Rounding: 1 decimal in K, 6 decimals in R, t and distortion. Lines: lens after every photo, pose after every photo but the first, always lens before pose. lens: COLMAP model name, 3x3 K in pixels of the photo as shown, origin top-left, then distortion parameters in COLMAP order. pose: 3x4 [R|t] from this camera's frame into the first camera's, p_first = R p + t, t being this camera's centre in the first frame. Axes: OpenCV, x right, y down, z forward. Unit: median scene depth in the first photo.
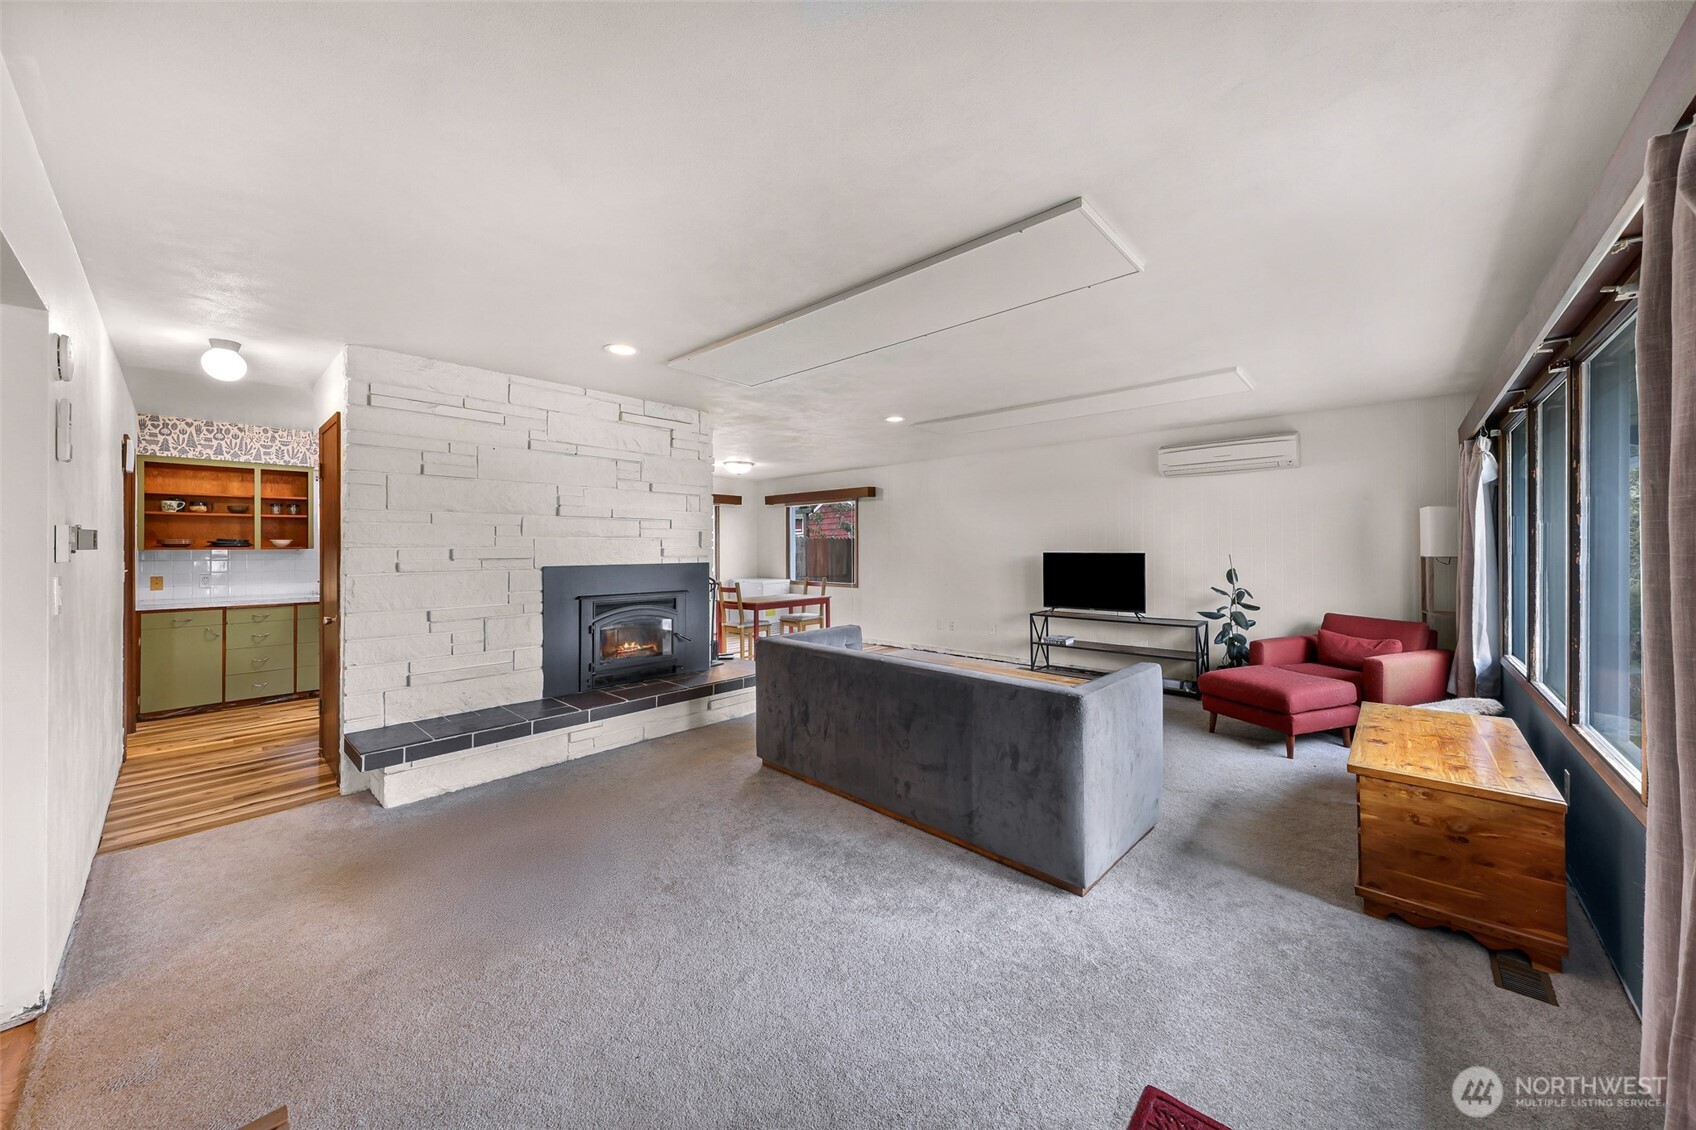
lens RADIAL K [[595.1, 0, 847.5], [0, 595.1, 544.0], [0, 0, 1]] dist [-0.025240, -0.000218]
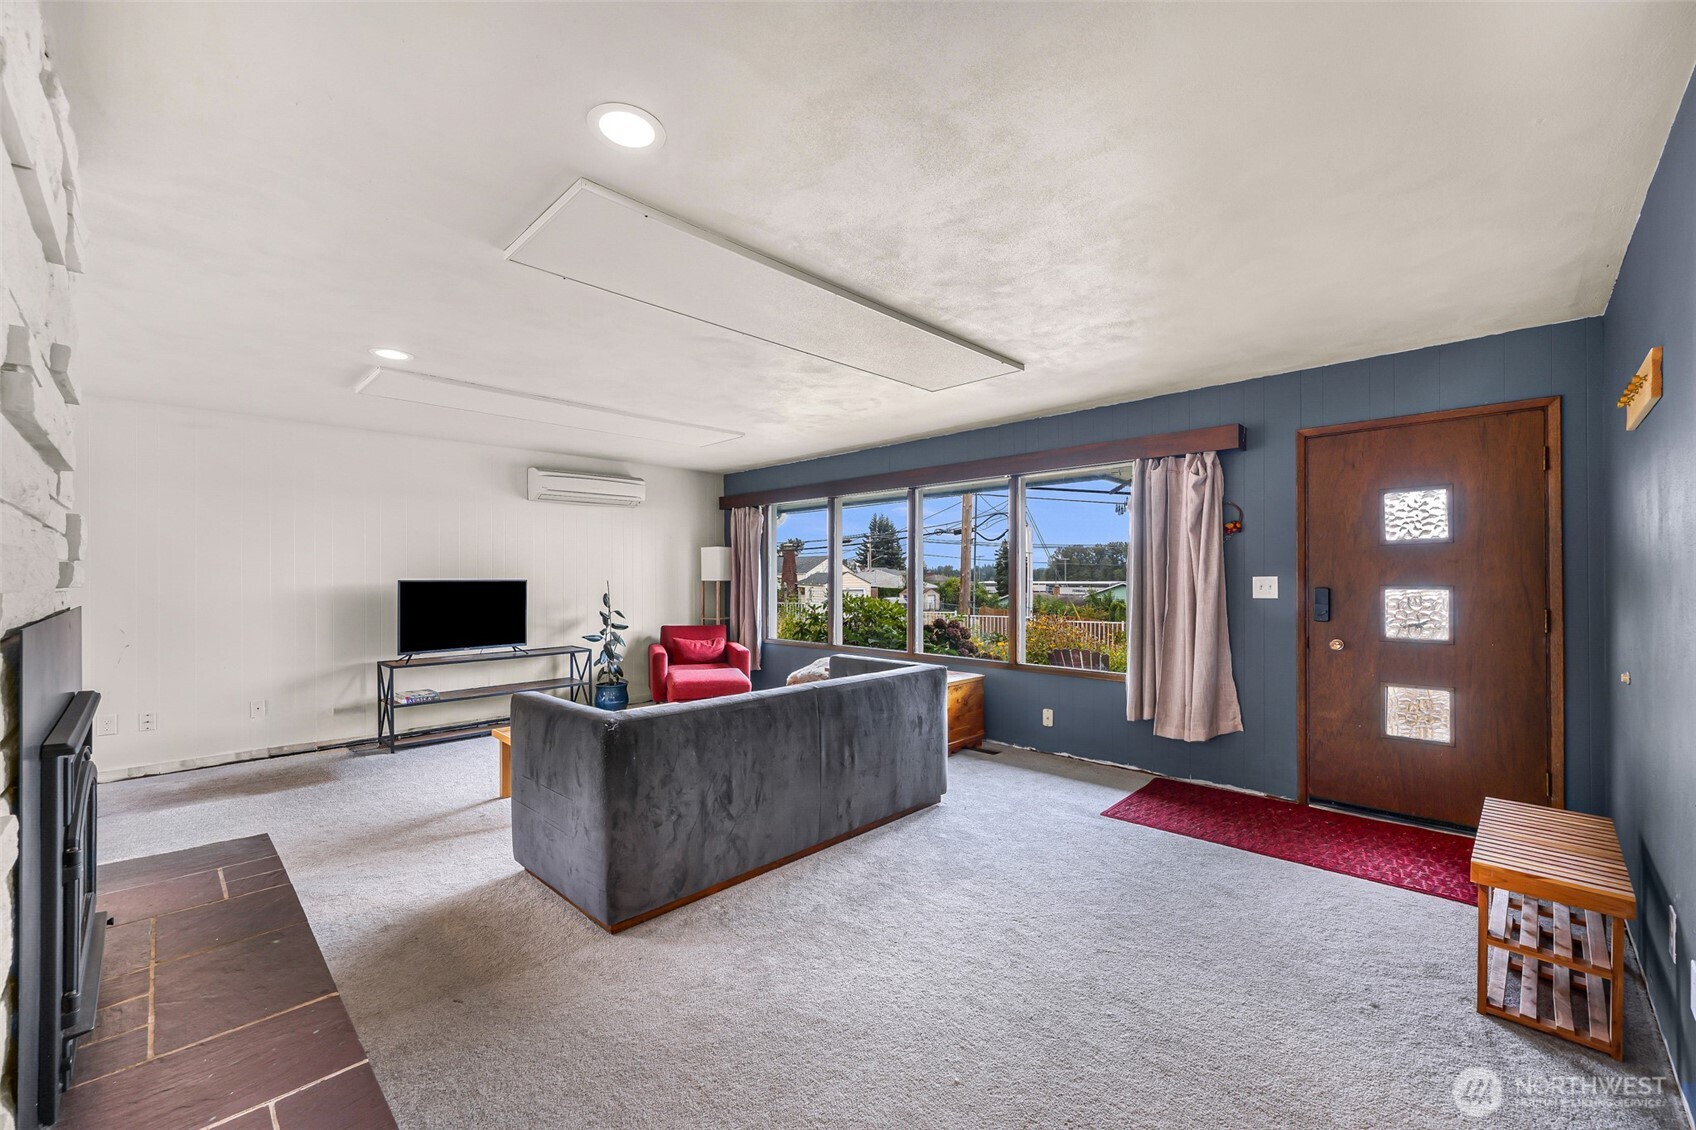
lens RADIAL K [[669.4, 0, 840.7], [0, 669.4, 569.2], [0, 0, 1]] dist [0.003941, 0.000081]
pose [[0.019135, 0.013457, 0.999726, -0.480051], [-0.002673, 0.999907, -0.013408, 0.010366], [-0.999813, -0.002415, 0.019170, 0.445925]]
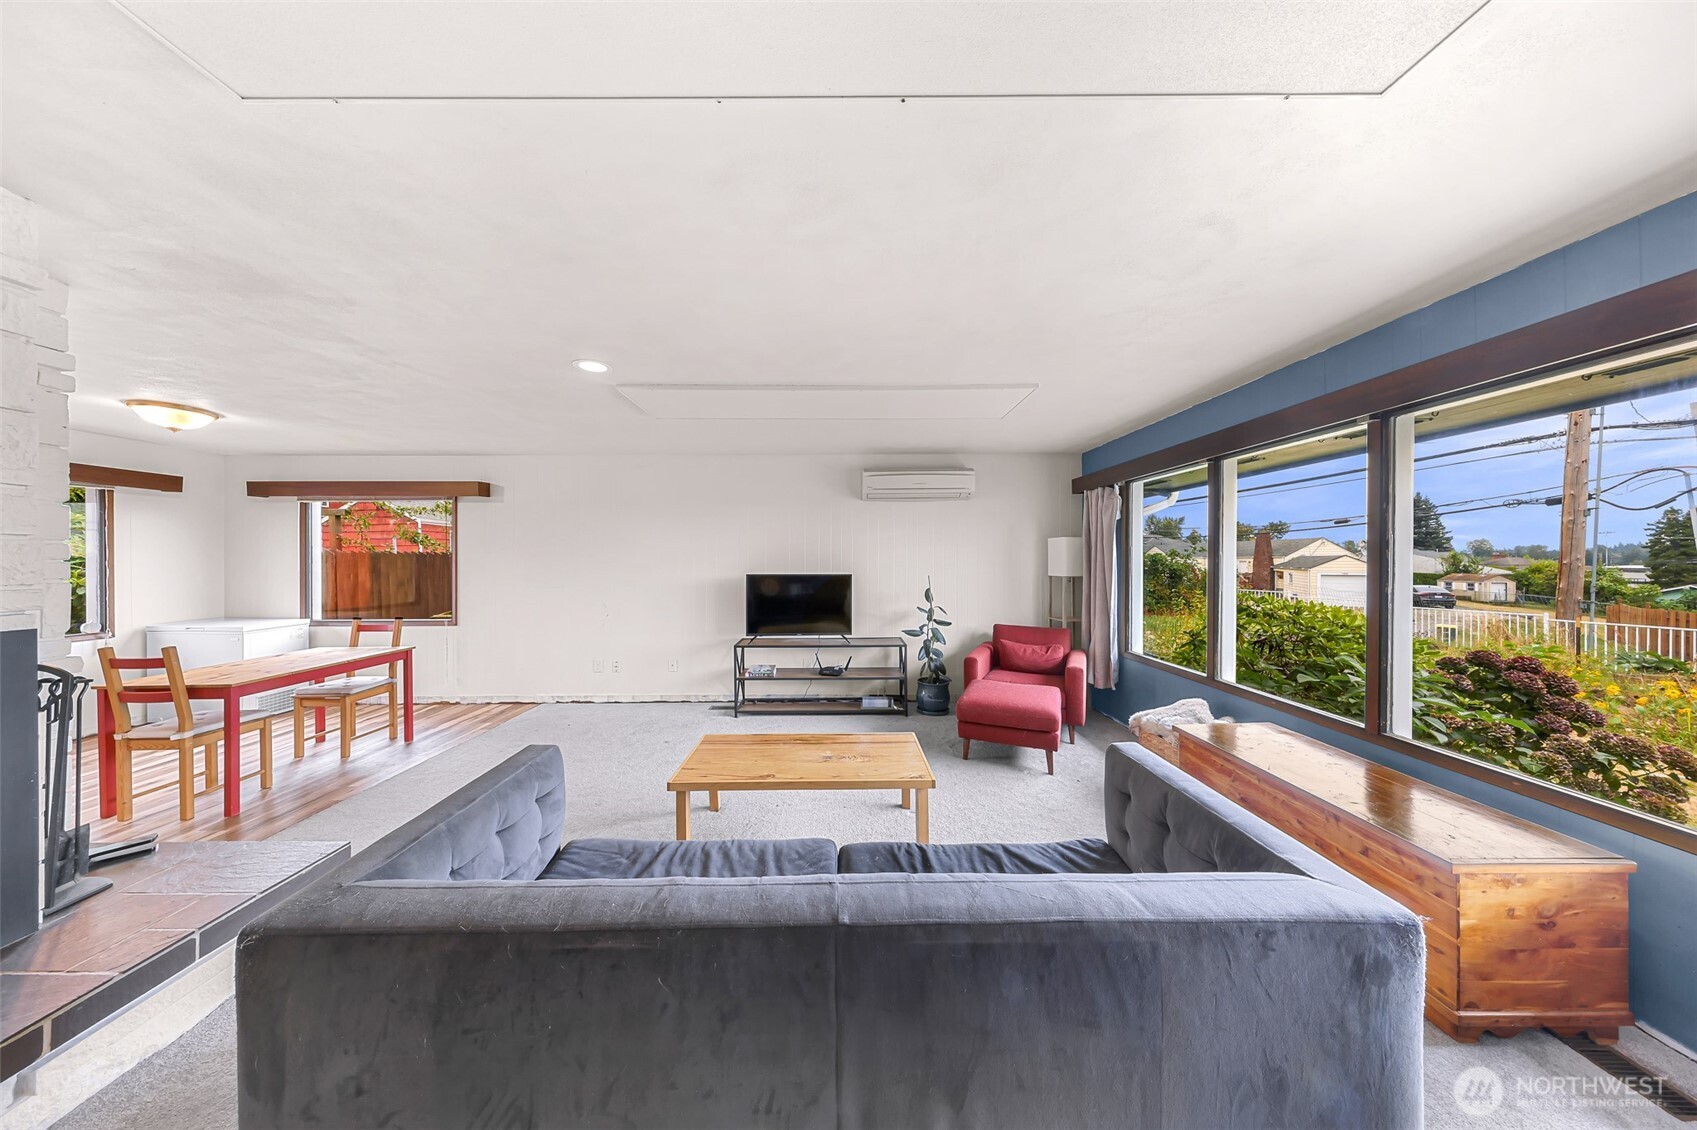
lens RADIAL K [[493.2, 0, 842.5], [0, 493.2, 560.3], [0, 0, 1]] dist [-0.001803, 0.000028]
pose [[0.727210, 0.000286, 0.686415, -0.068512], [-0.004840, 0.999977, 0.004711, -0.010984], [-0.686398, -0.006748, 0.727195, 0.371117]]
